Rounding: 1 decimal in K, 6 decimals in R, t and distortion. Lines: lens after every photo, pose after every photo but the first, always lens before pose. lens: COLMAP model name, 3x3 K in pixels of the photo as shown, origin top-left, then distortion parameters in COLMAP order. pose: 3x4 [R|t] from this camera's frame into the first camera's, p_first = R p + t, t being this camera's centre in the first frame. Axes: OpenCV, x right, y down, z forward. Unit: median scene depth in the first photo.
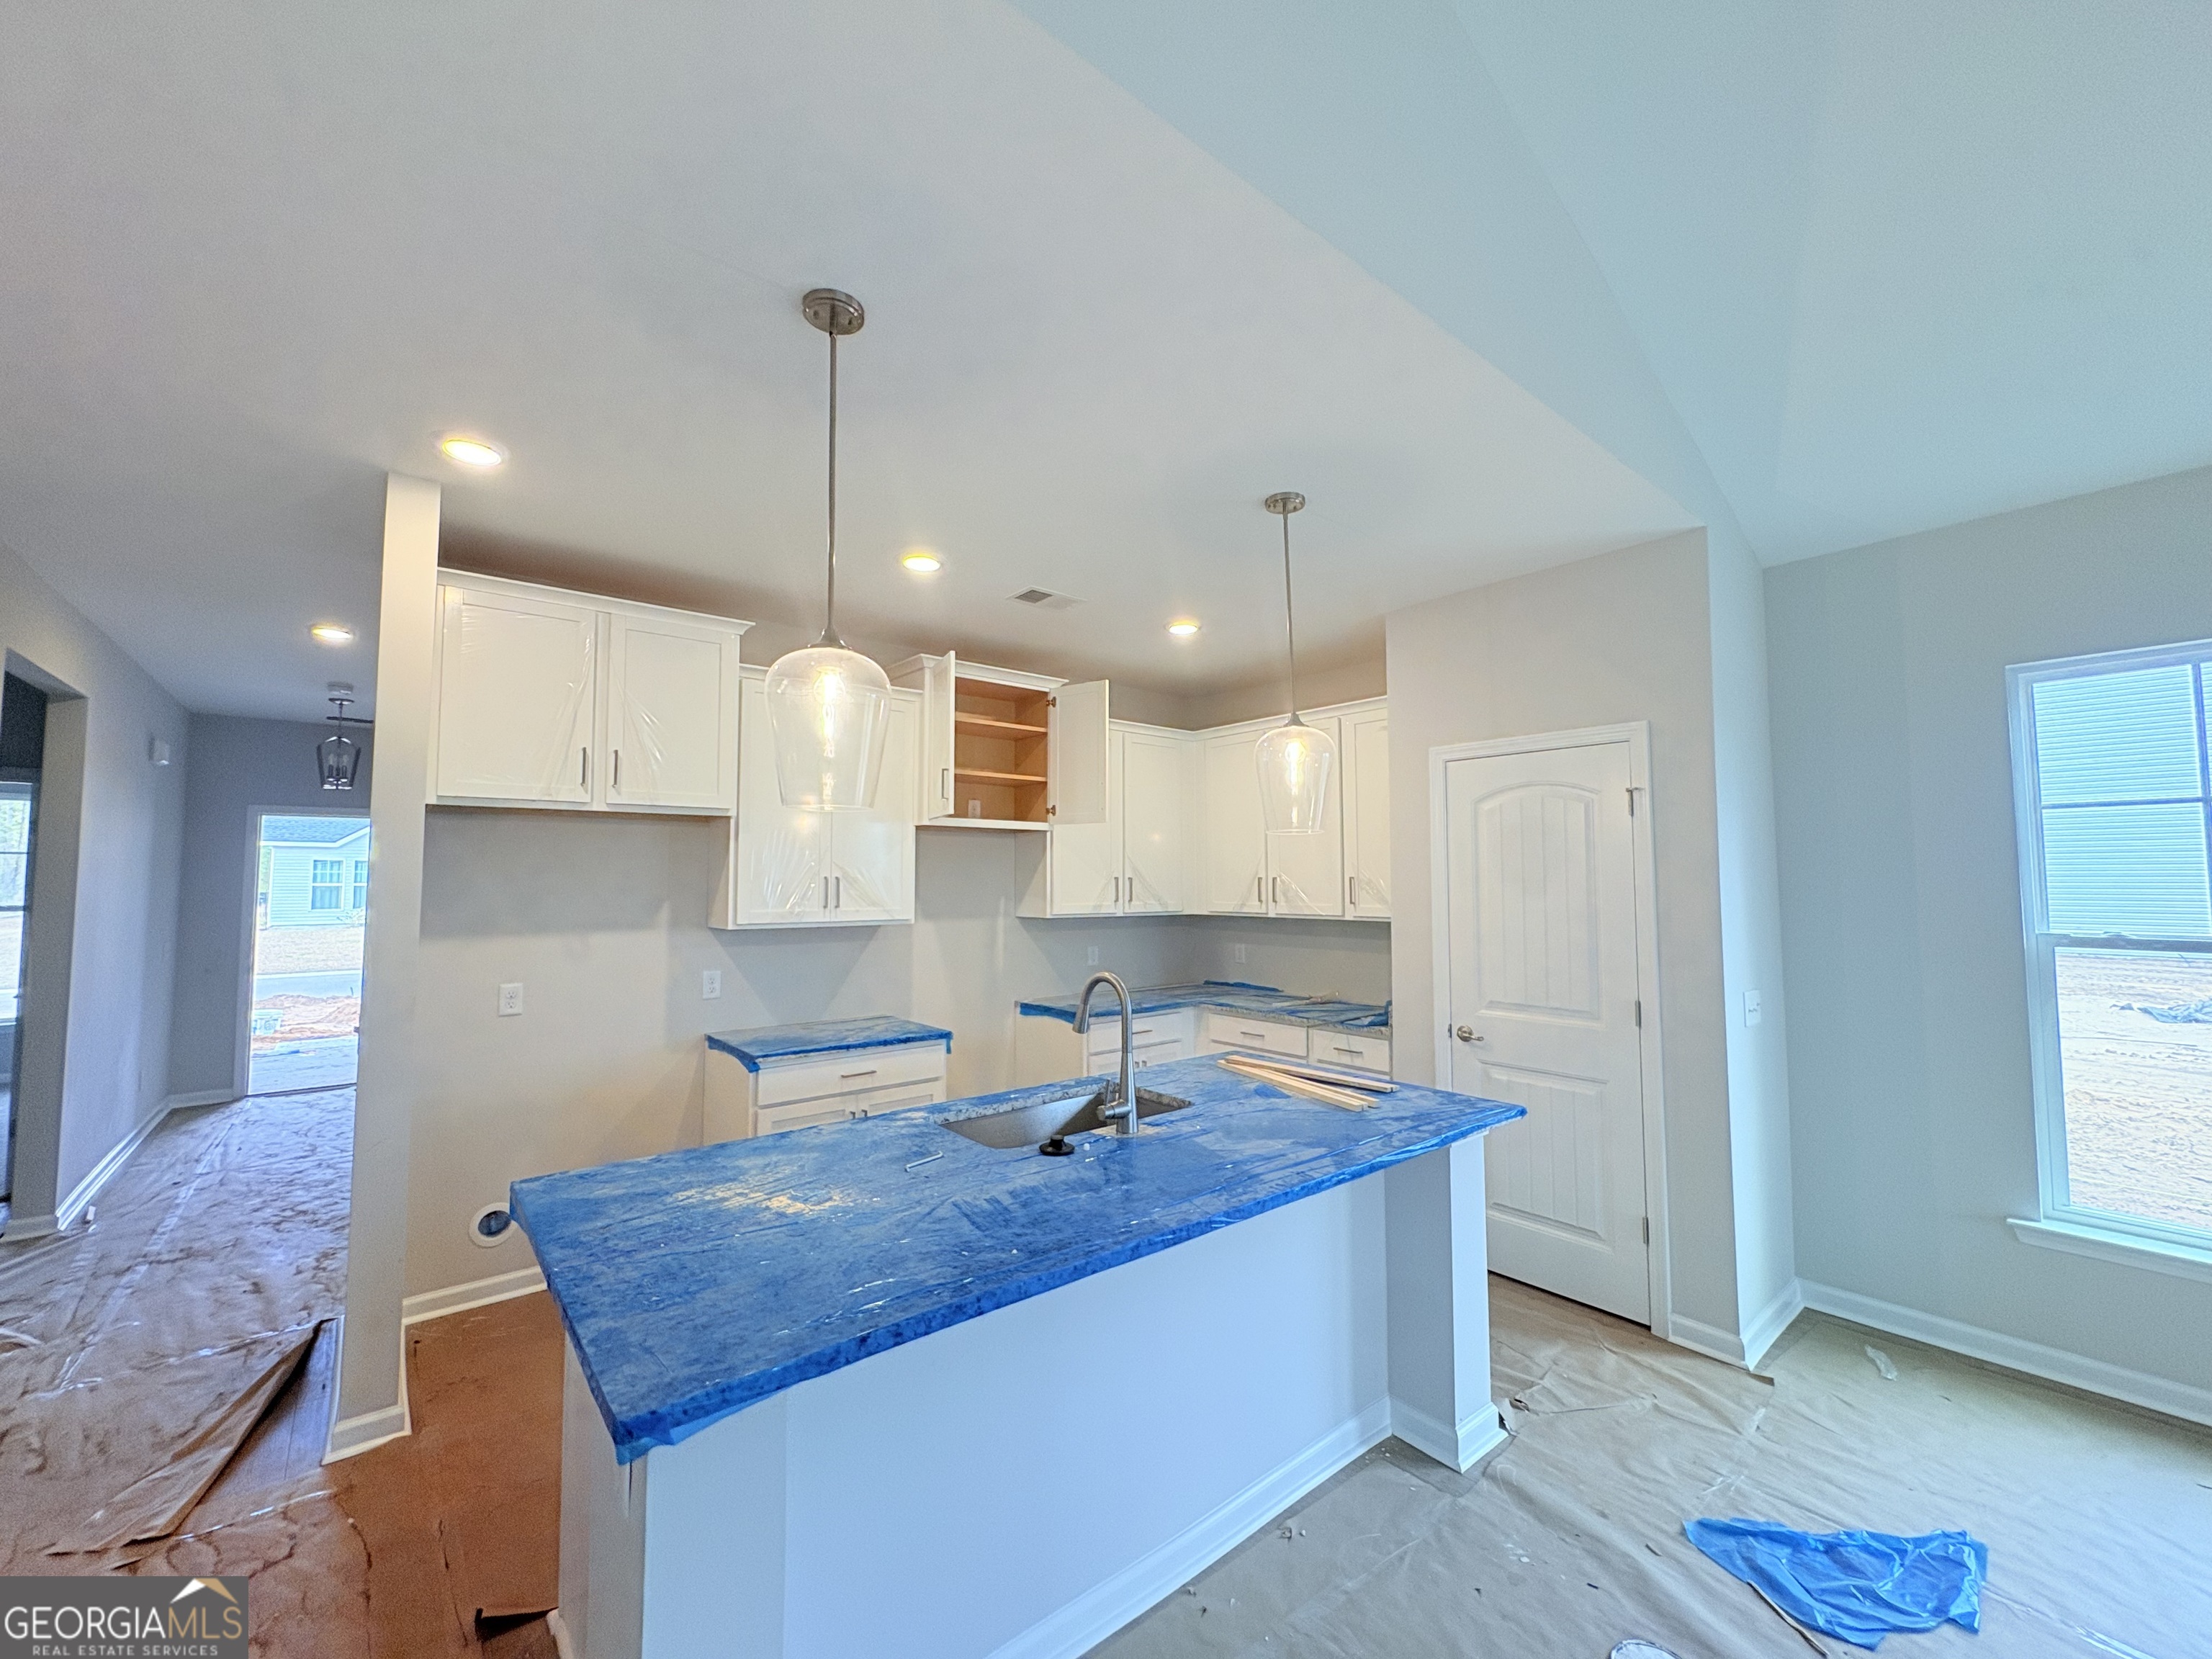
lens RADIAL K [[878.6, 0, 1106.0], [0, 878.6, 829.5], [0, 0, 1]] dist [-0.009411, 0.006289]
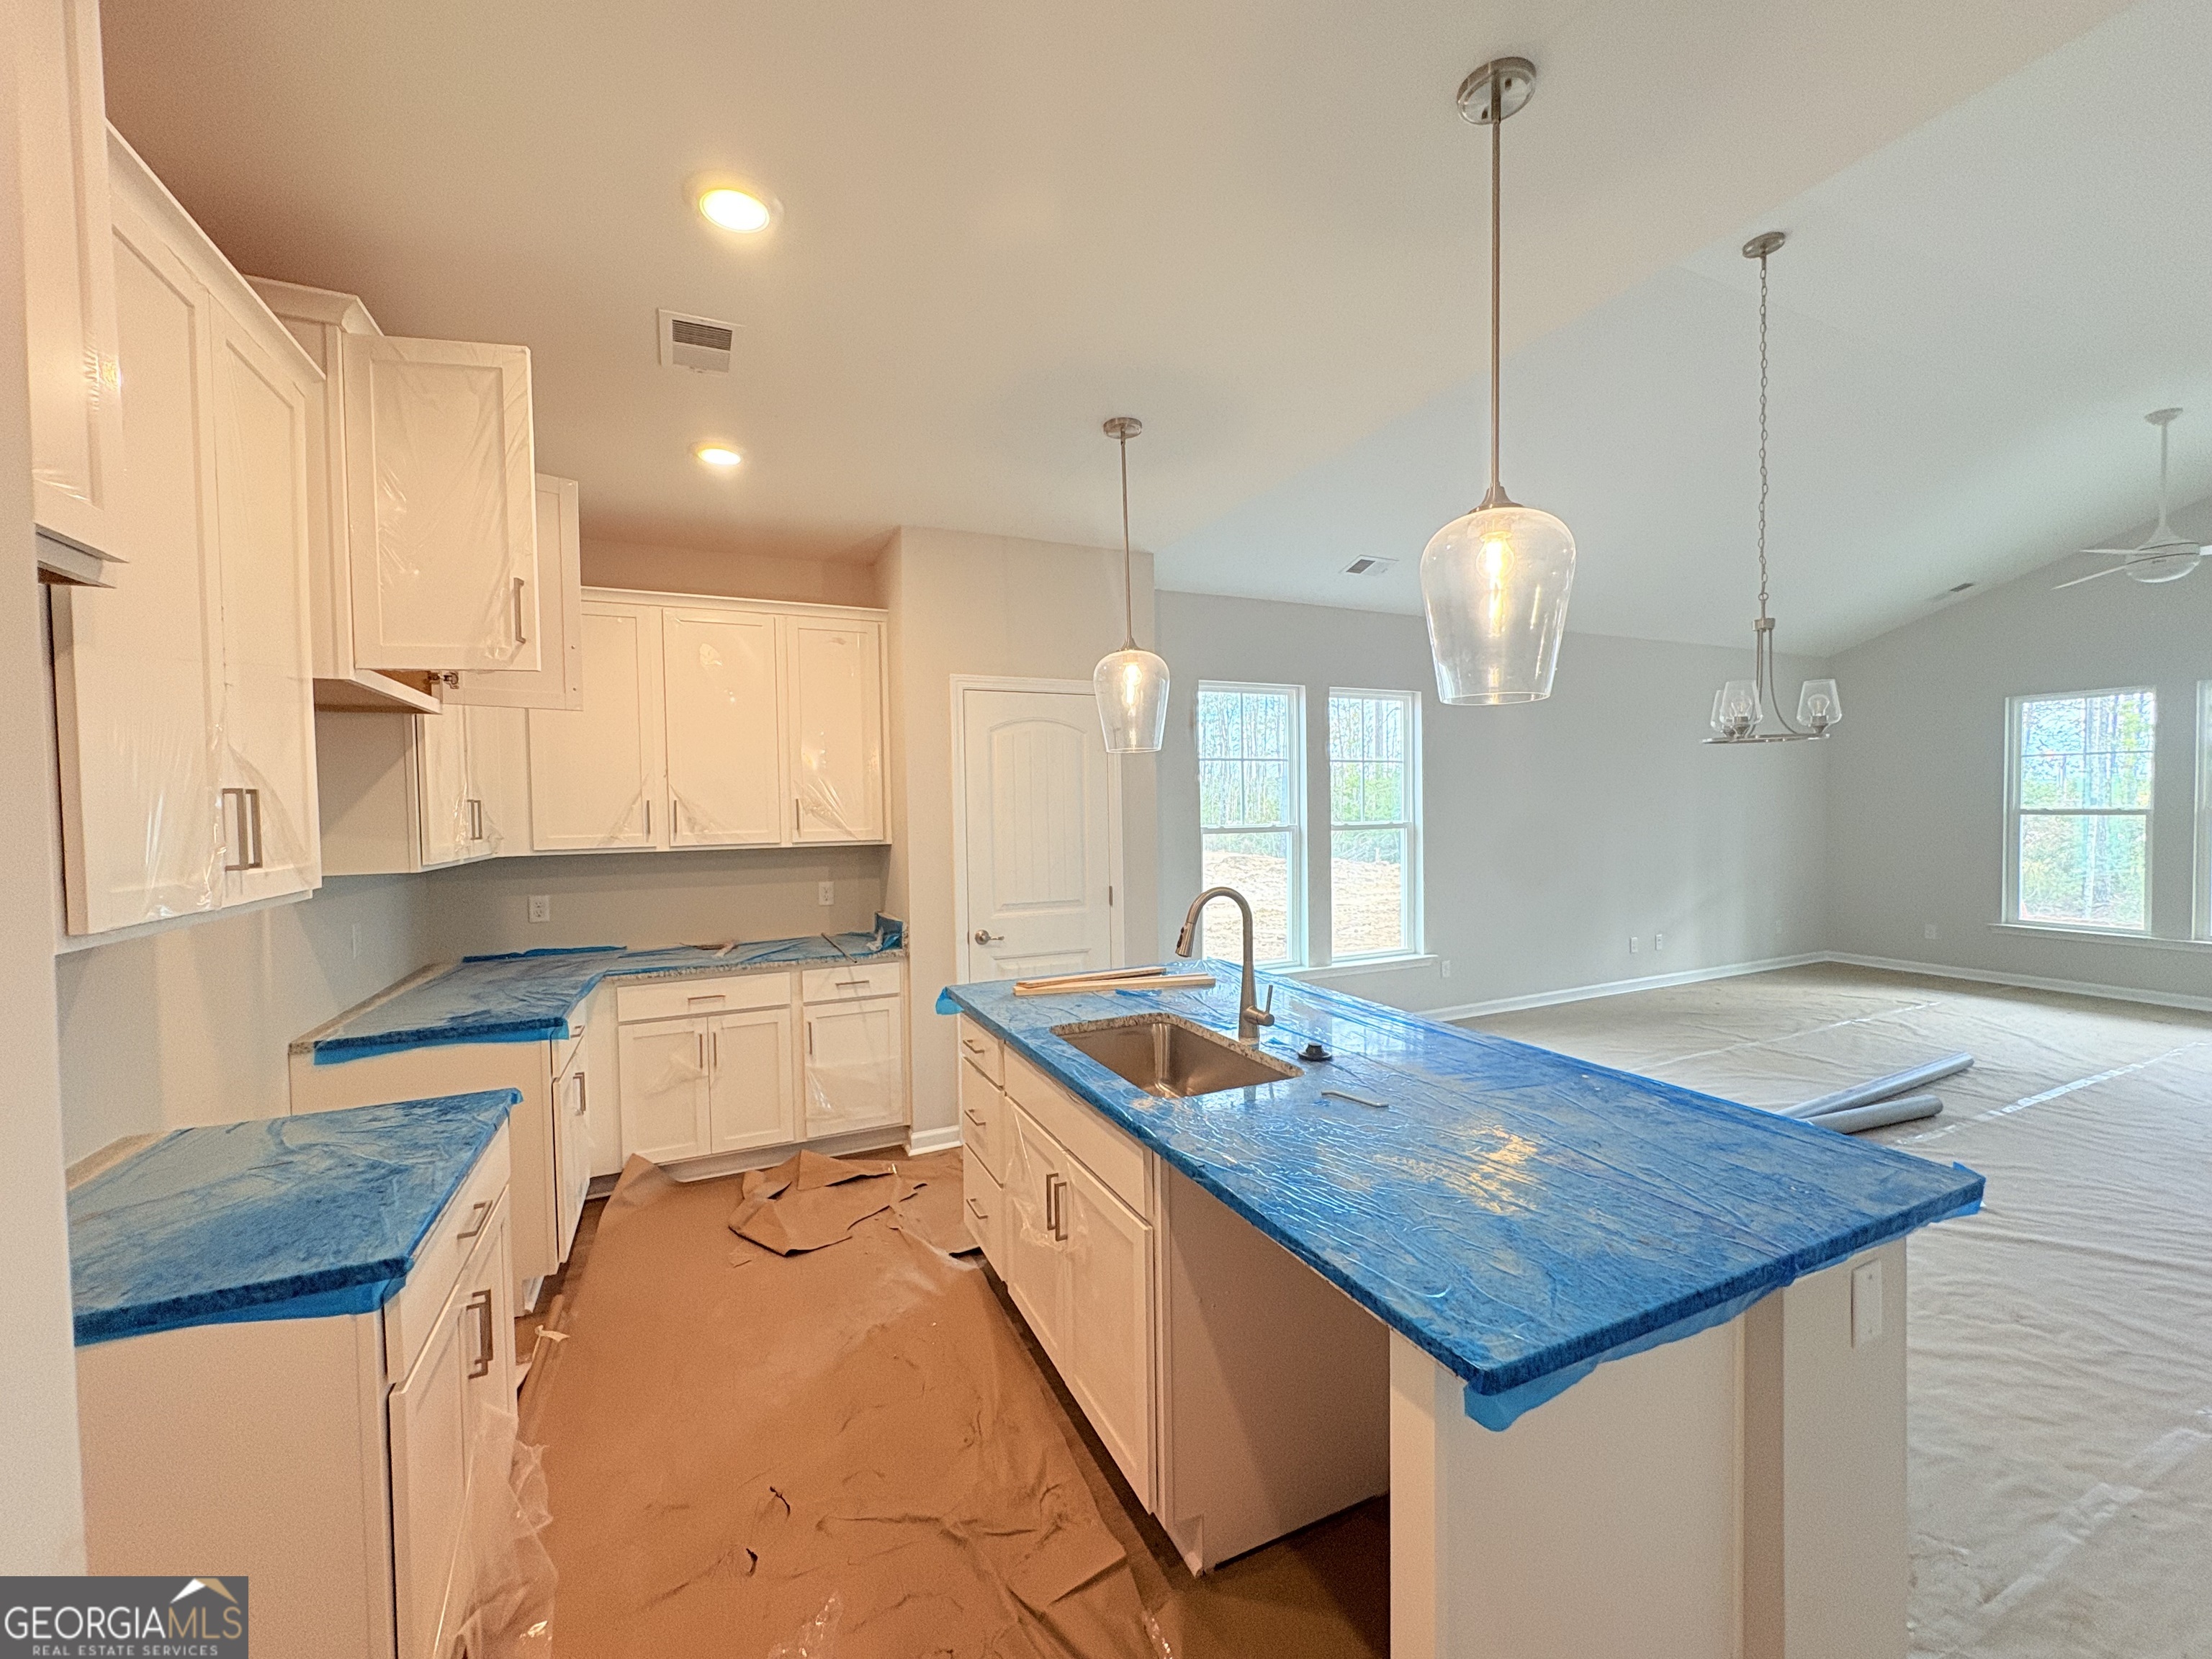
lens RADIAL K [[878.6, 0, 1106.0], [0, 878.6, 829.5], [0, 0, 1]] dist [-0.009411, 0.006289]
pose [[0.260925, -0.031280, 0.964852, -1.245529], [-0.041059, 0.998211, 0.043465, 0.081384], [-0.964485, -0.050957, 0.259174, 1.128749]]
